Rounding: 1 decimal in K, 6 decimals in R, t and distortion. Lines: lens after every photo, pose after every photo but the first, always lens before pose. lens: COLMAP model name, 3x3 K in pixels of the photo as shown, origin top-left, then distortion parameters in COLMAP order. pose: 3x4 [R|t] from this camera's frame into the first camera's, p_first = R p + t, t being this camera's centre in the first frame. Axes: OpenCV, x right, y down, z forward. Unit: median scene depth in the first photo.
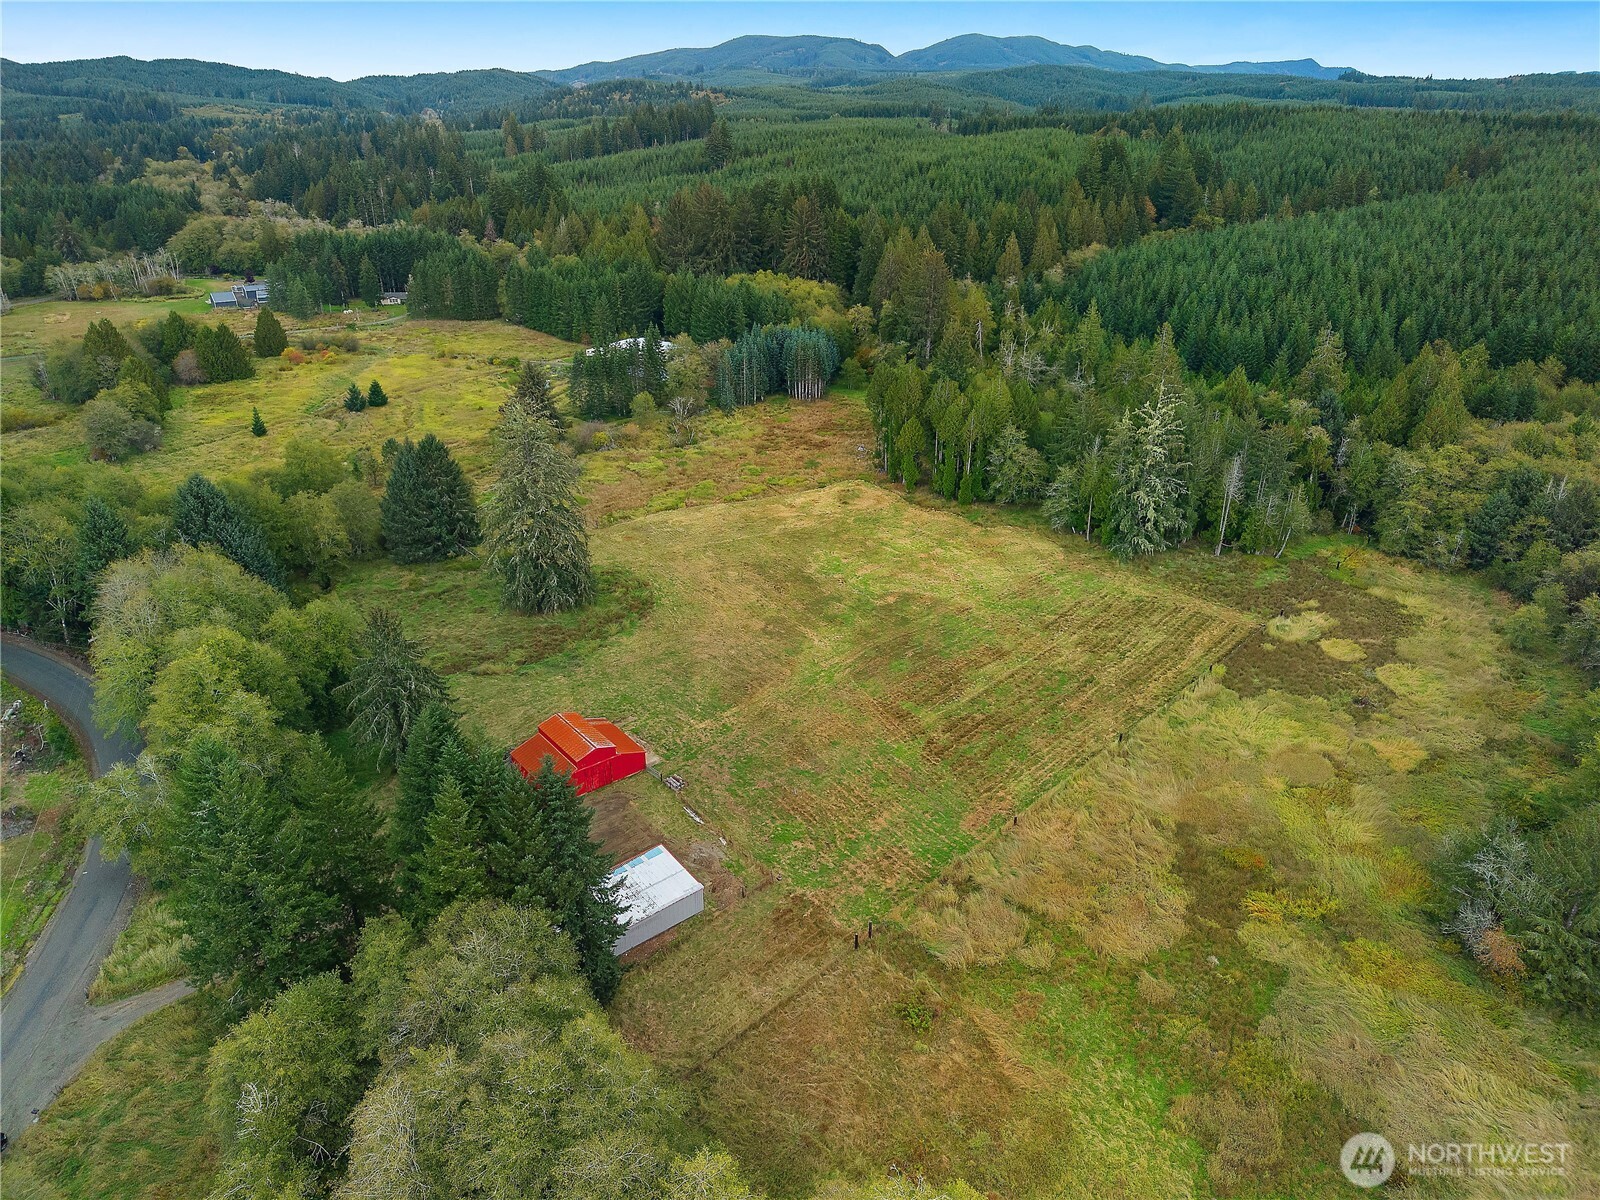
lens RADIAL K [[1054.2, 0, 805.5], [0, 1054.2, 638.4], [0, 0, 1]] dist [0.007619, -0.009361]
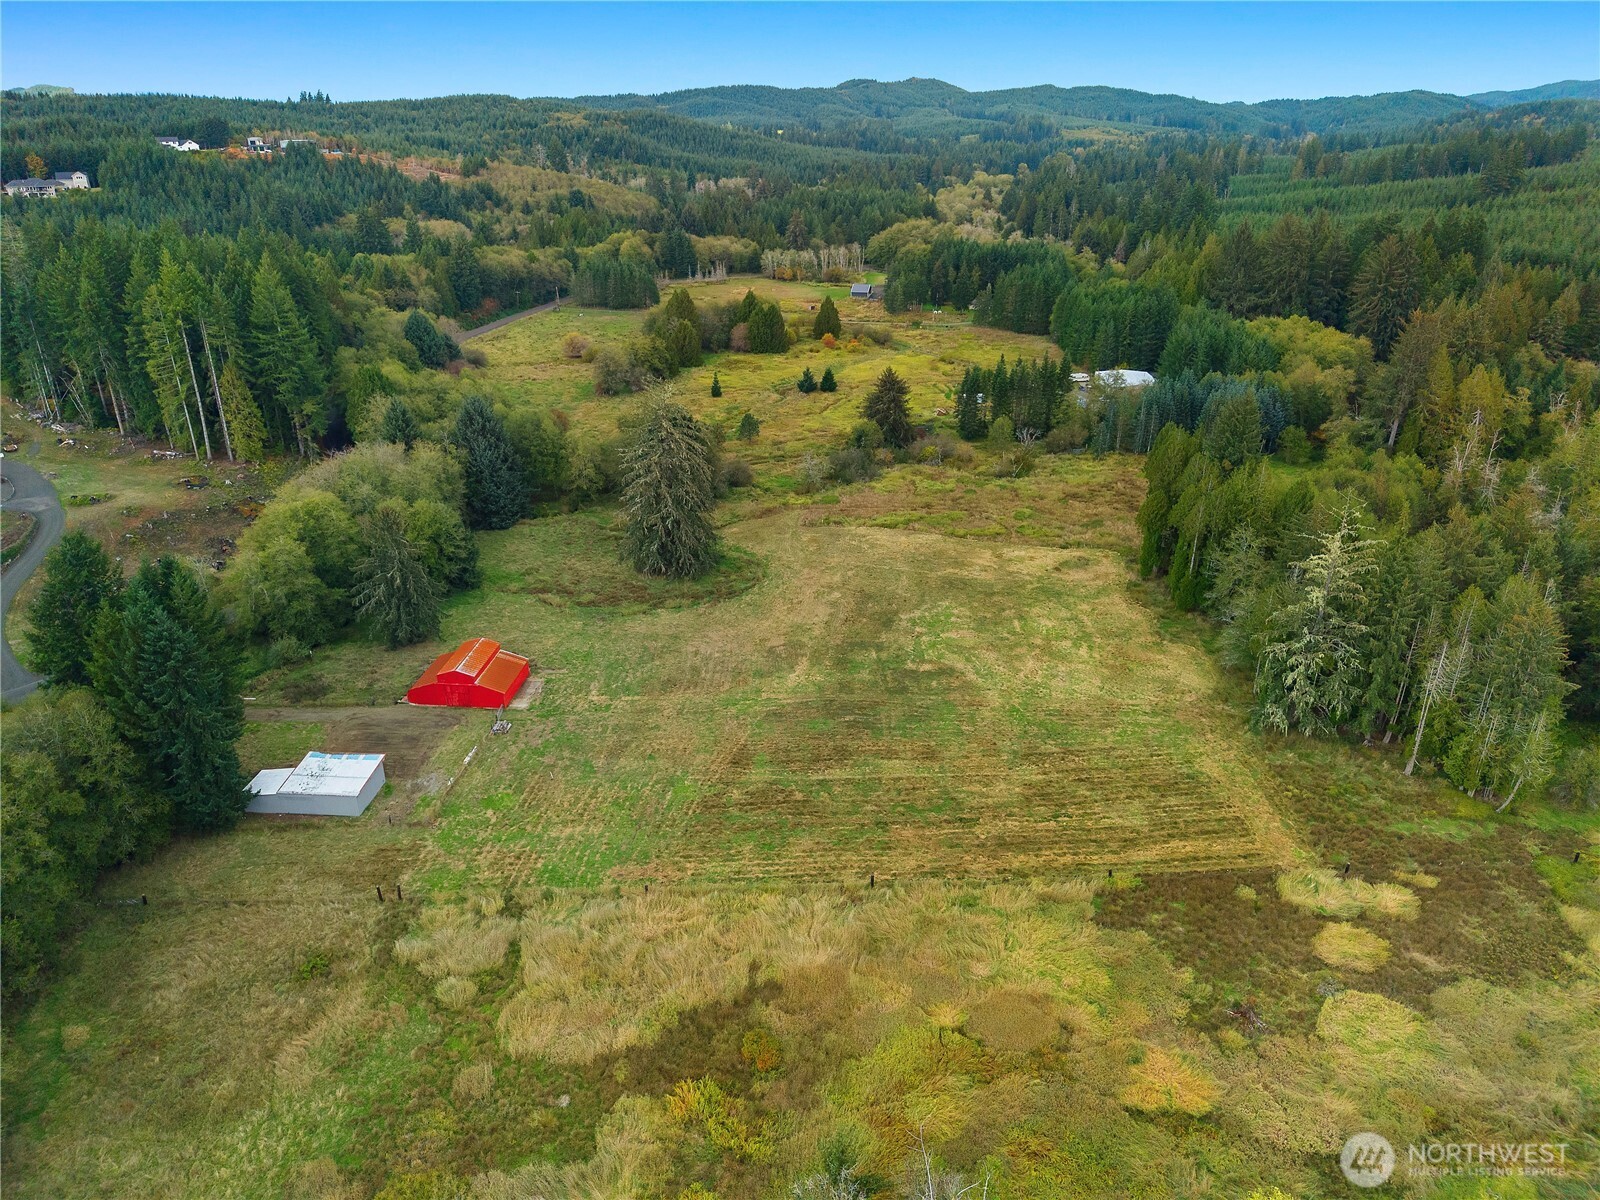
lens RADIAL K [[1054.2, 0, 805.5], [0, 1054.2, 638.4], [0, 0, 1]] dist [0.007619, -0.009361]
pose [[0.719446, 0.304429, -0.624275, 0.522530], [-0.315814, 0.943917, 0.096344, -0.106546], [0.618594, 0.127840, 0.775241, 0.224678]]
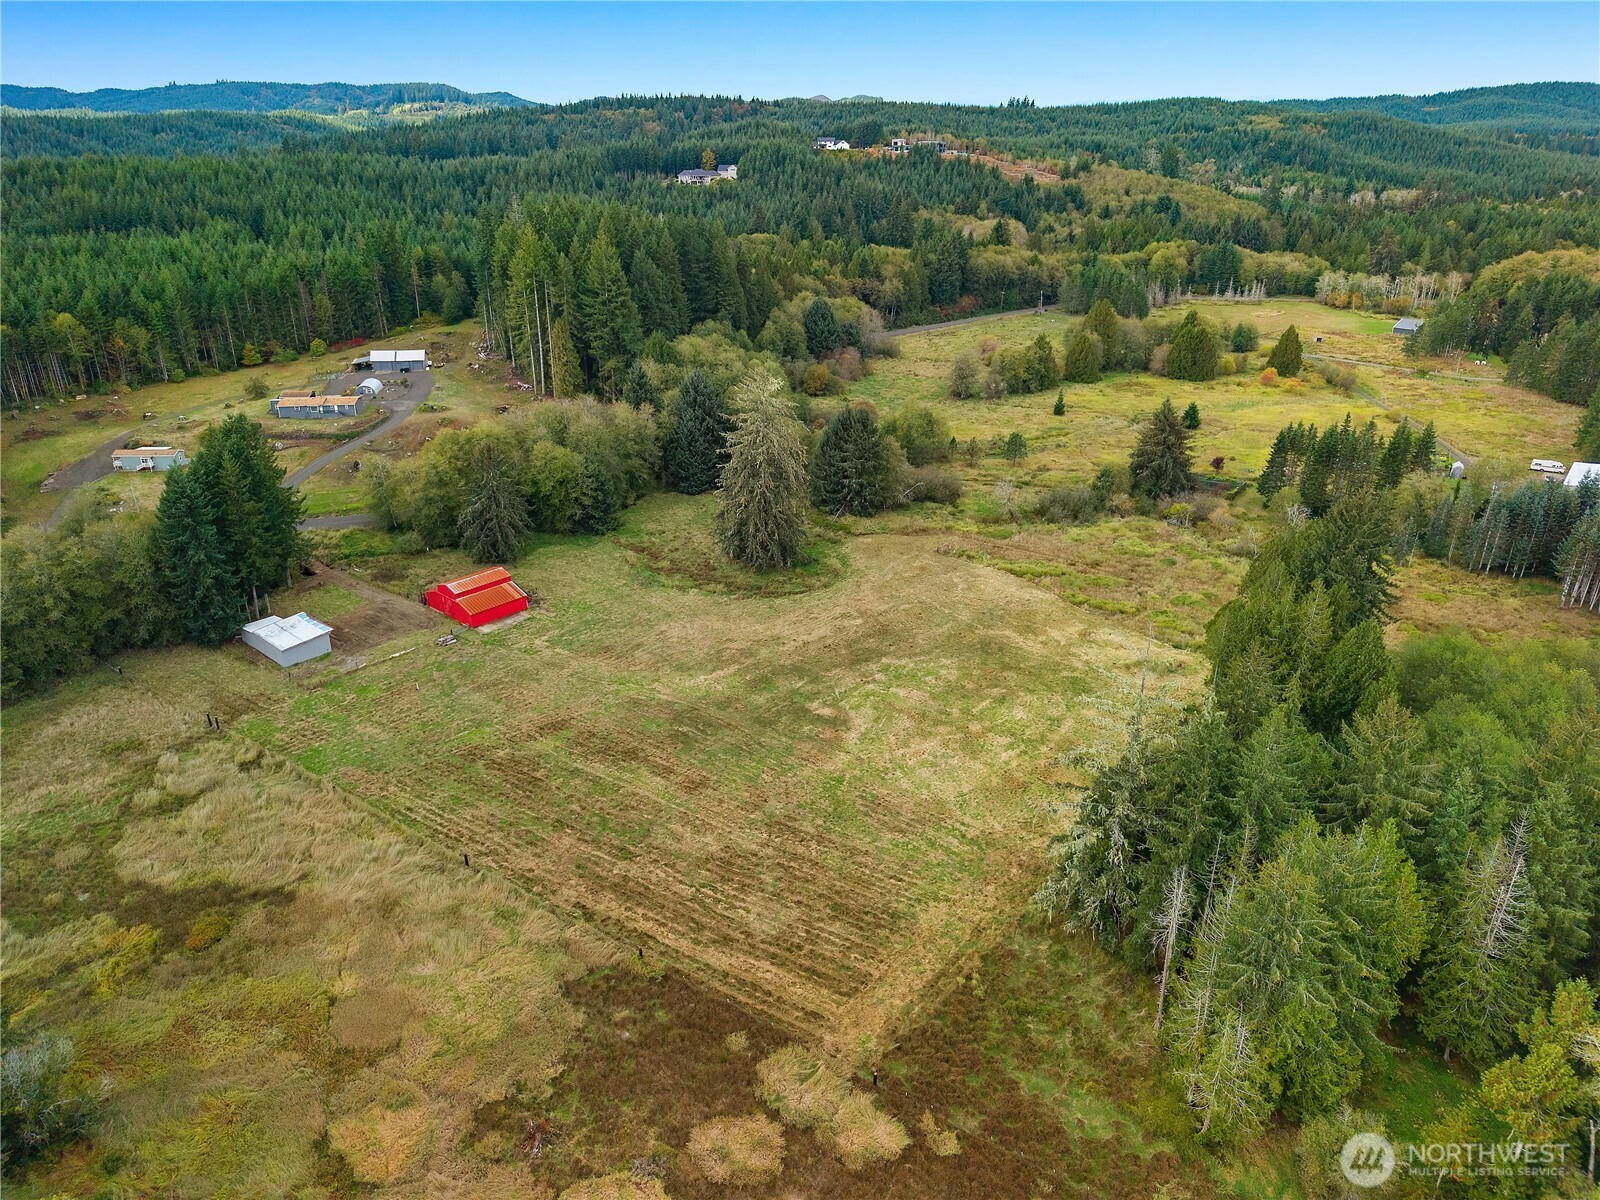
lens RADIAL K [[1100.1, 0, 804.3], [0, 1100.1, 602.7], [0, 0, 1]] dist [0.004195, 0.000071]
pose [[0.148596, 0.392063, -0.907858, 0.757027], [-0.451769, 0.843564, 0.290353, -0.321640], [0.879673, 0.366997, 0.302472, 0.655723]]
